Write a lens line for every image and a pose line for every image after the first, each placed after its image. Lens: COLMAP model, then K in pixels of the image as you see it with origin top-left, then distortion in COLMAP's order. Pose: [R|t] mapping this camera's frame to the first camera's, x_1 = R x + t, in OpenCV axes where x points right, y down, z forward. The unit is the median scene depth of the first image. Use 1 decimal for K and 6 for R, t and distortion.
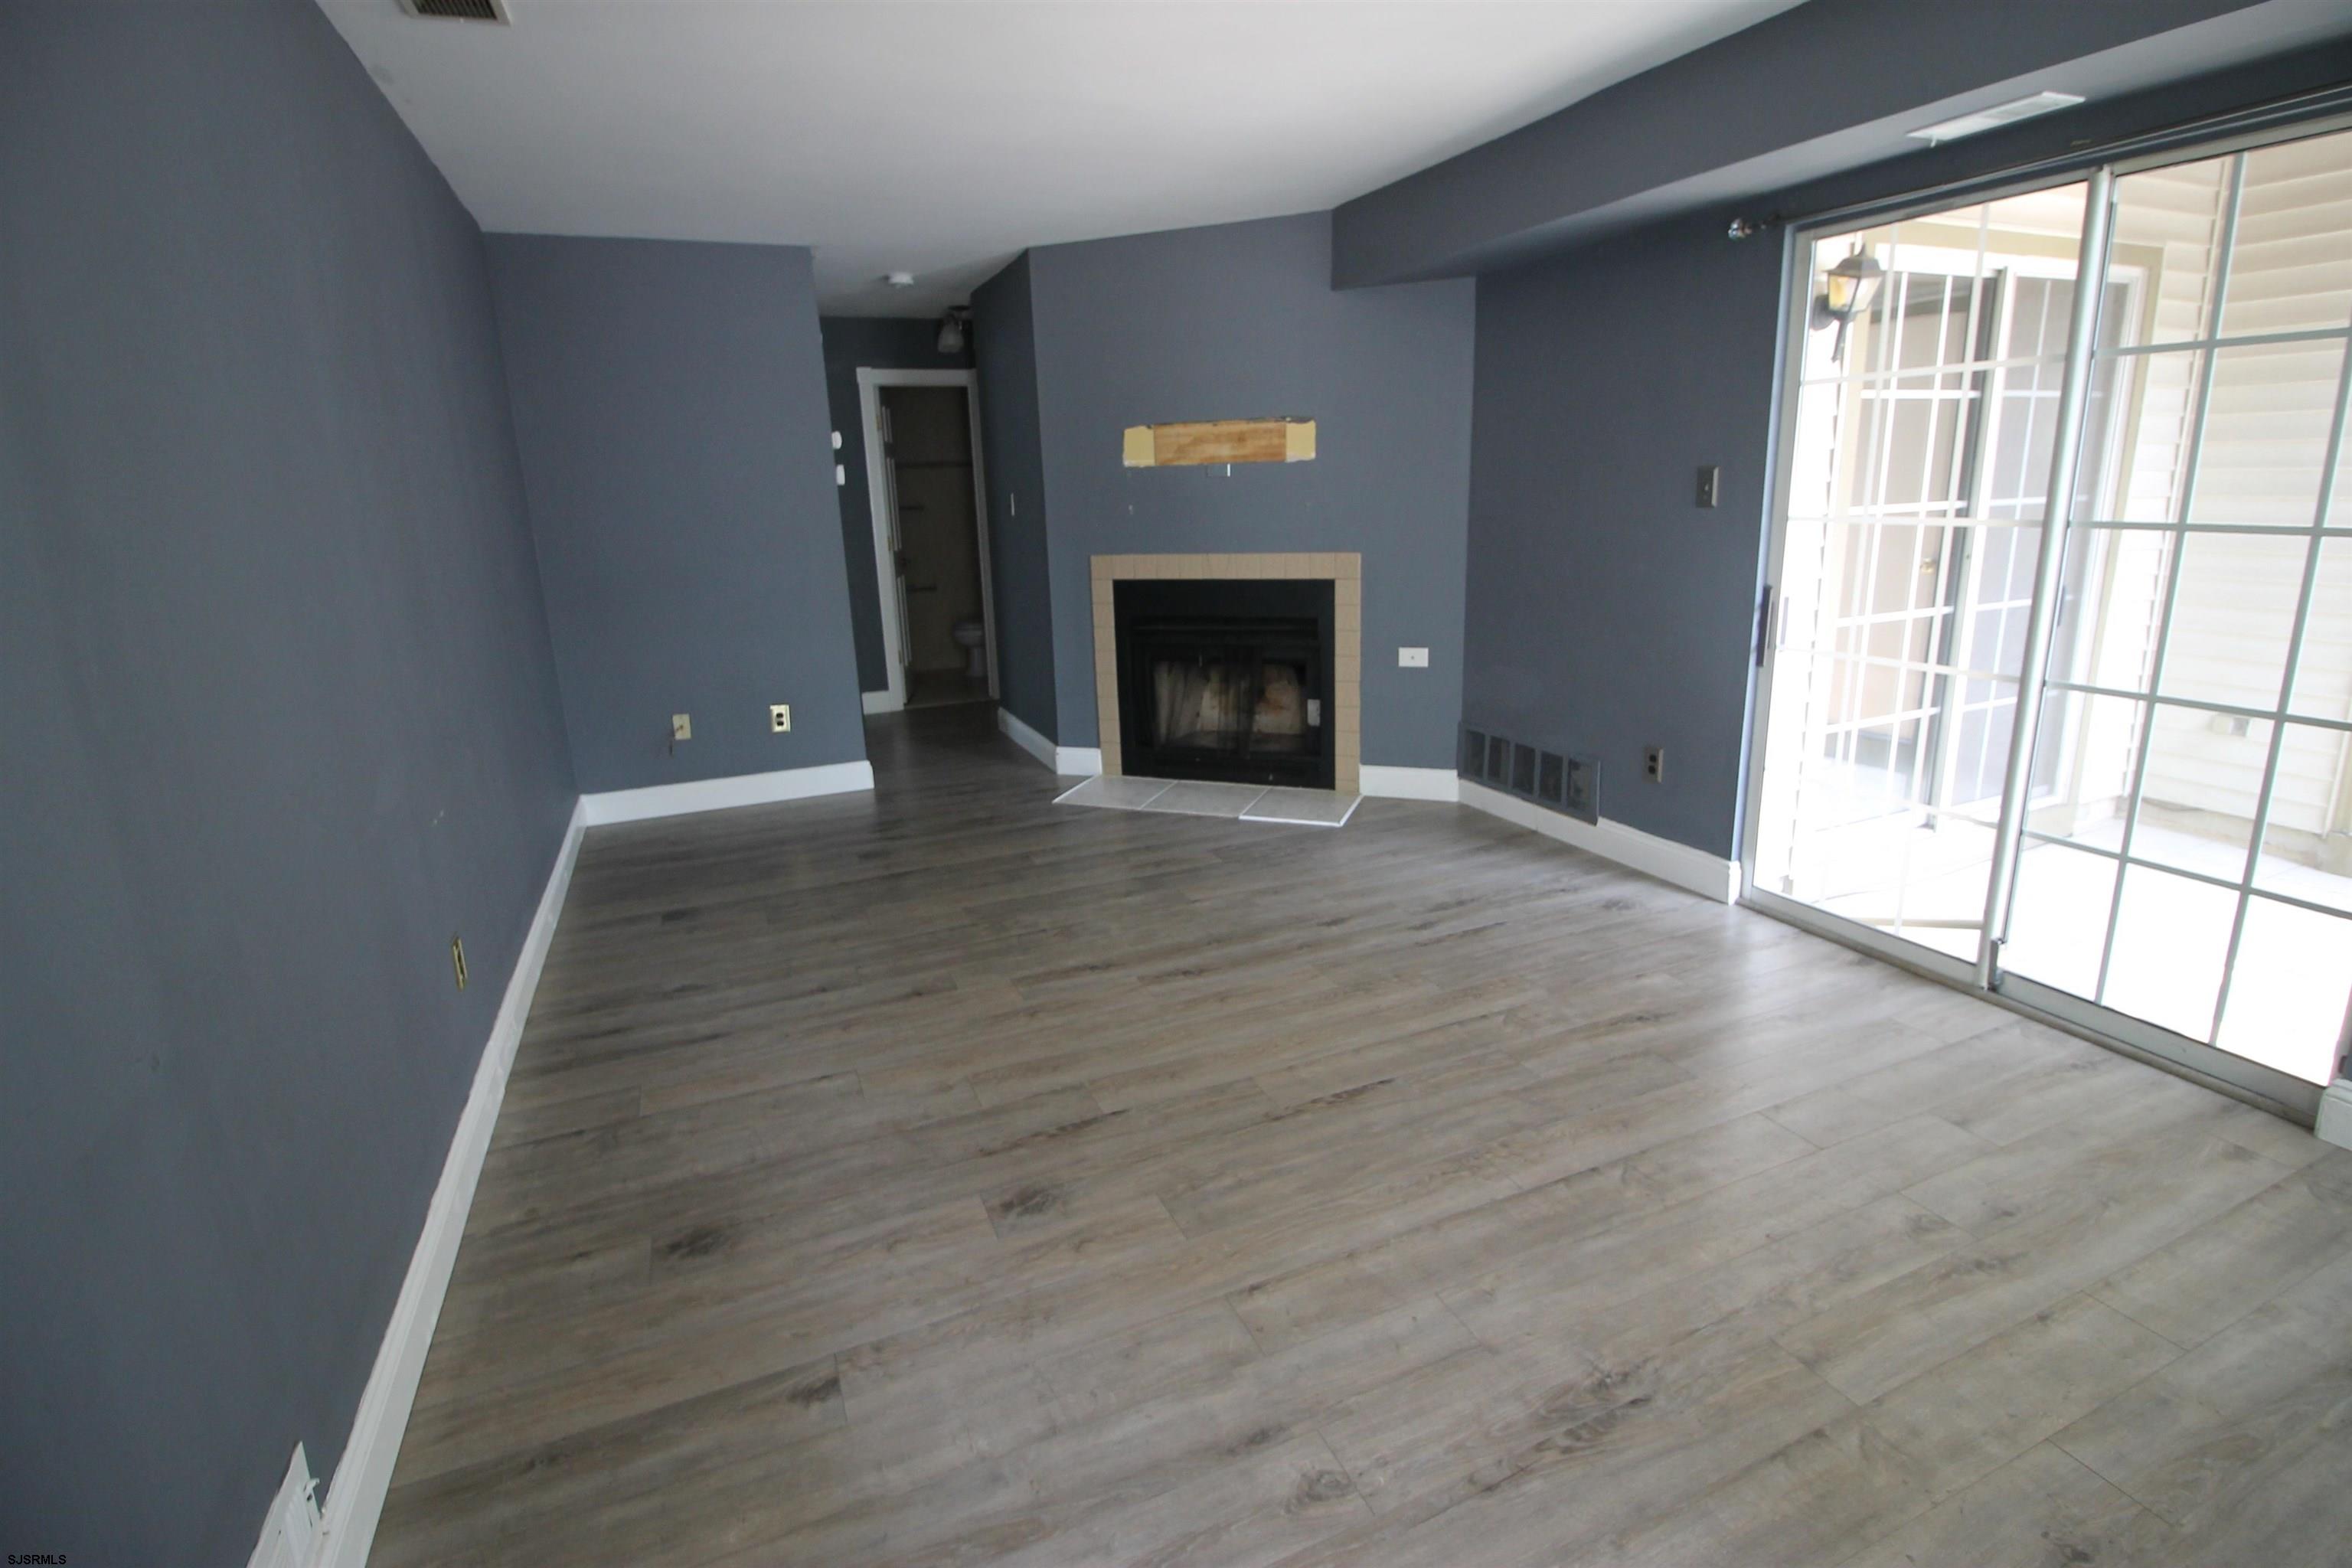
lens RADIAL K [[1097.5, 0, 1179.4], [0, 1097.5, 750.3], [0, 0, 1]] dist [-0.000561, -0.011693]
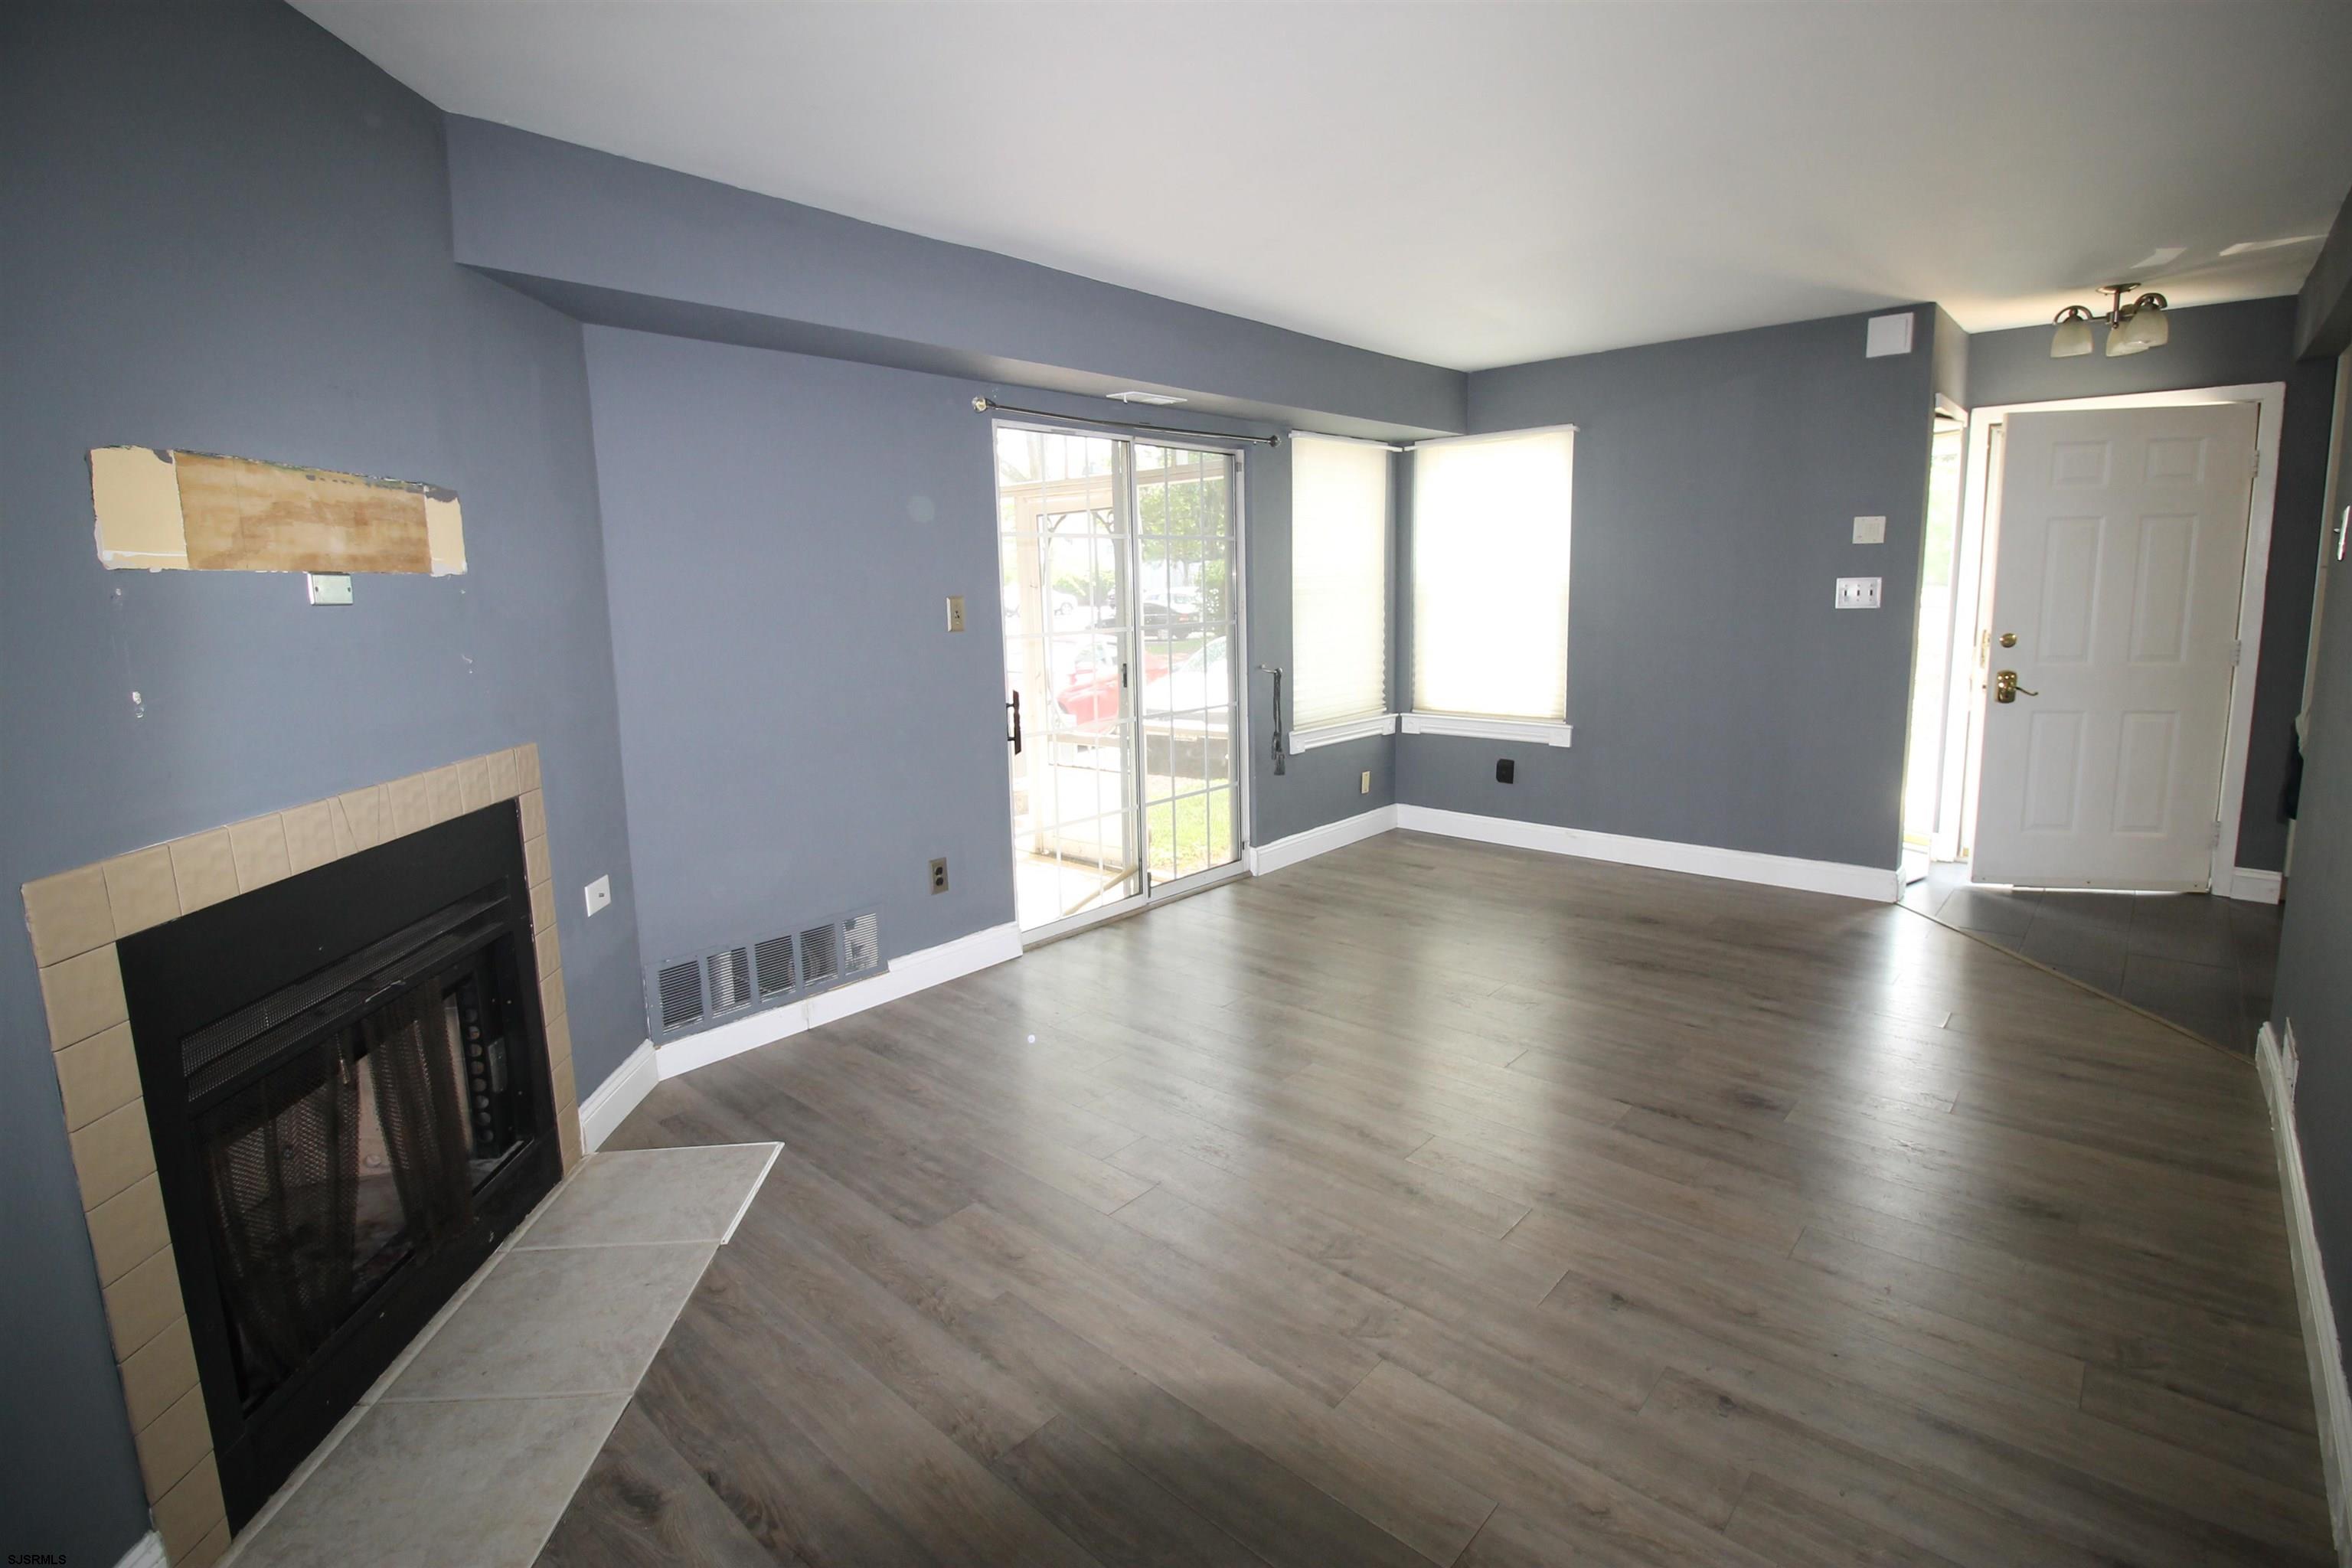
lens RADIAL K [[1097.5, 0, 1179.4], [0, 1097.5, 750.3], [0, 0, 1]] dist [-0.000561, -0.011693]
pose [[-0.410283, -0.095320, 0.906963, -0.665700], [0.251282, 0.944208, 0.212907, -0.297016], [-0.876656, 0.315256, -0.363440, 1.282945]]
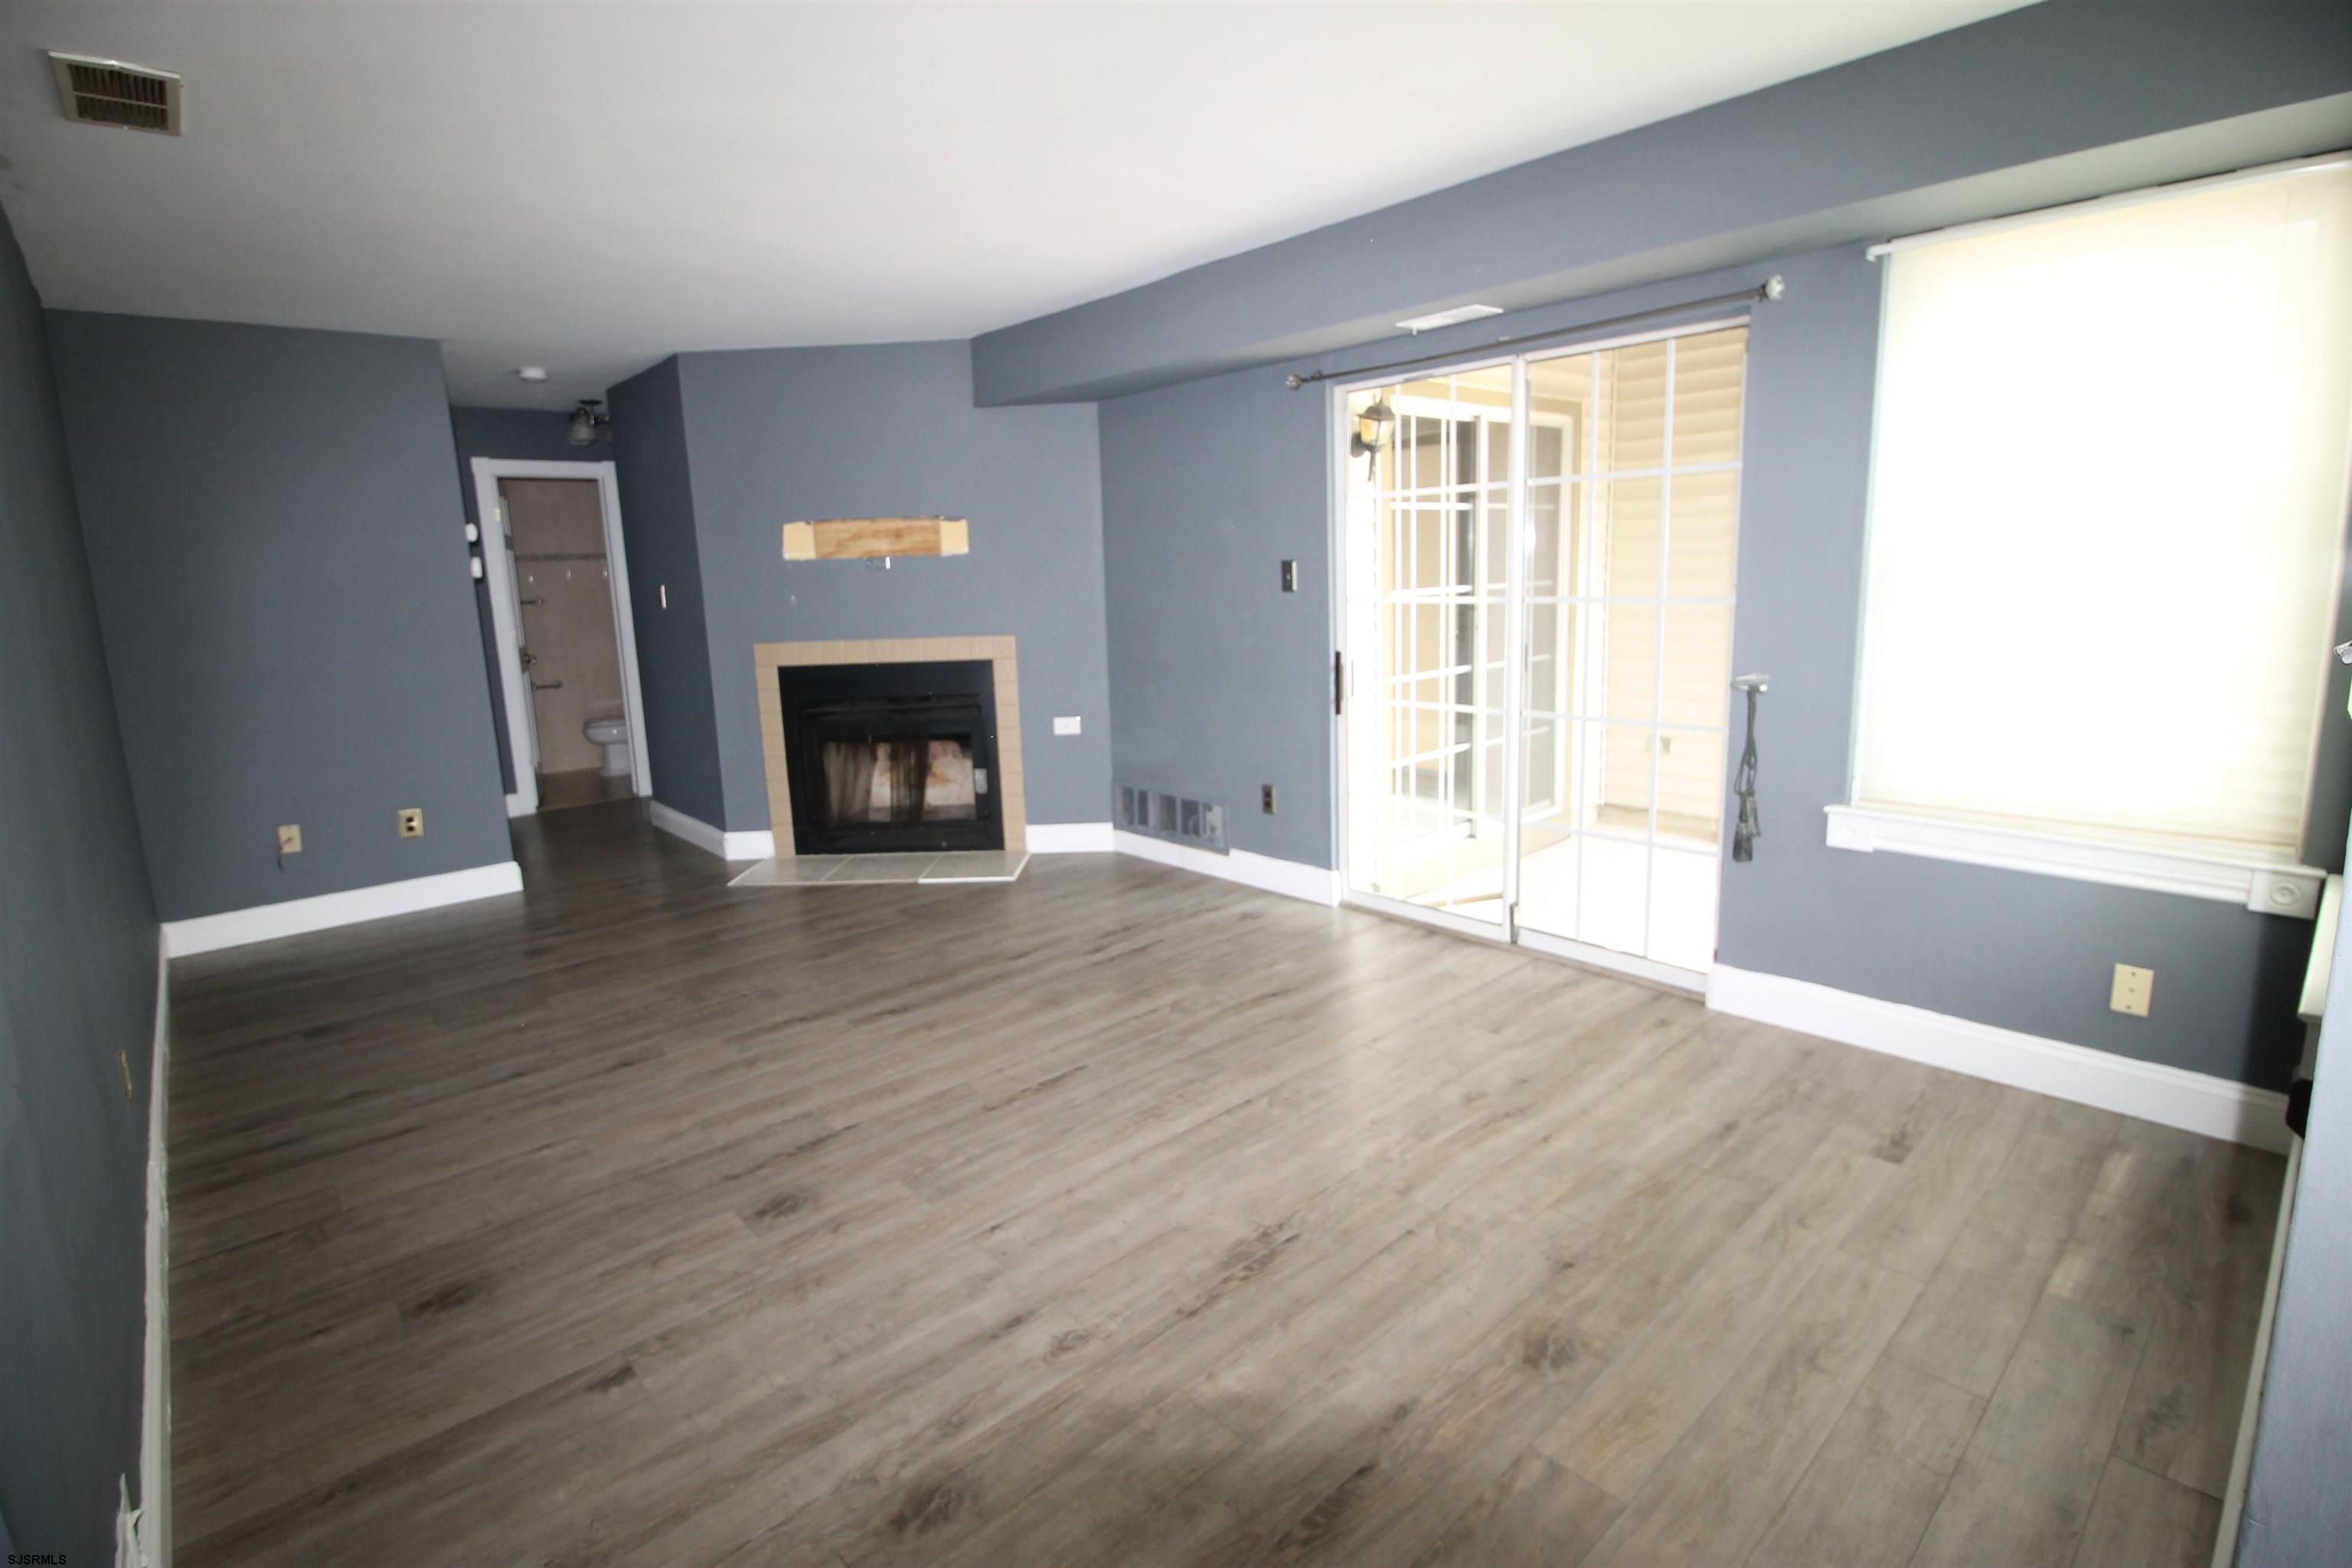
lens RADIAL K [[1097.5, 0, 1179.4], [0, 1097.5, 750.3], [0, 0, 1]] dist [-0.000561, -0.011693]
pose [[0.946293, -0.053261, 0.318894, -0.055265], [0.078982, 0.994536, -0.068269, 0.037805], [-0.313516, 0.089790, 0.945328, -0.145901]]
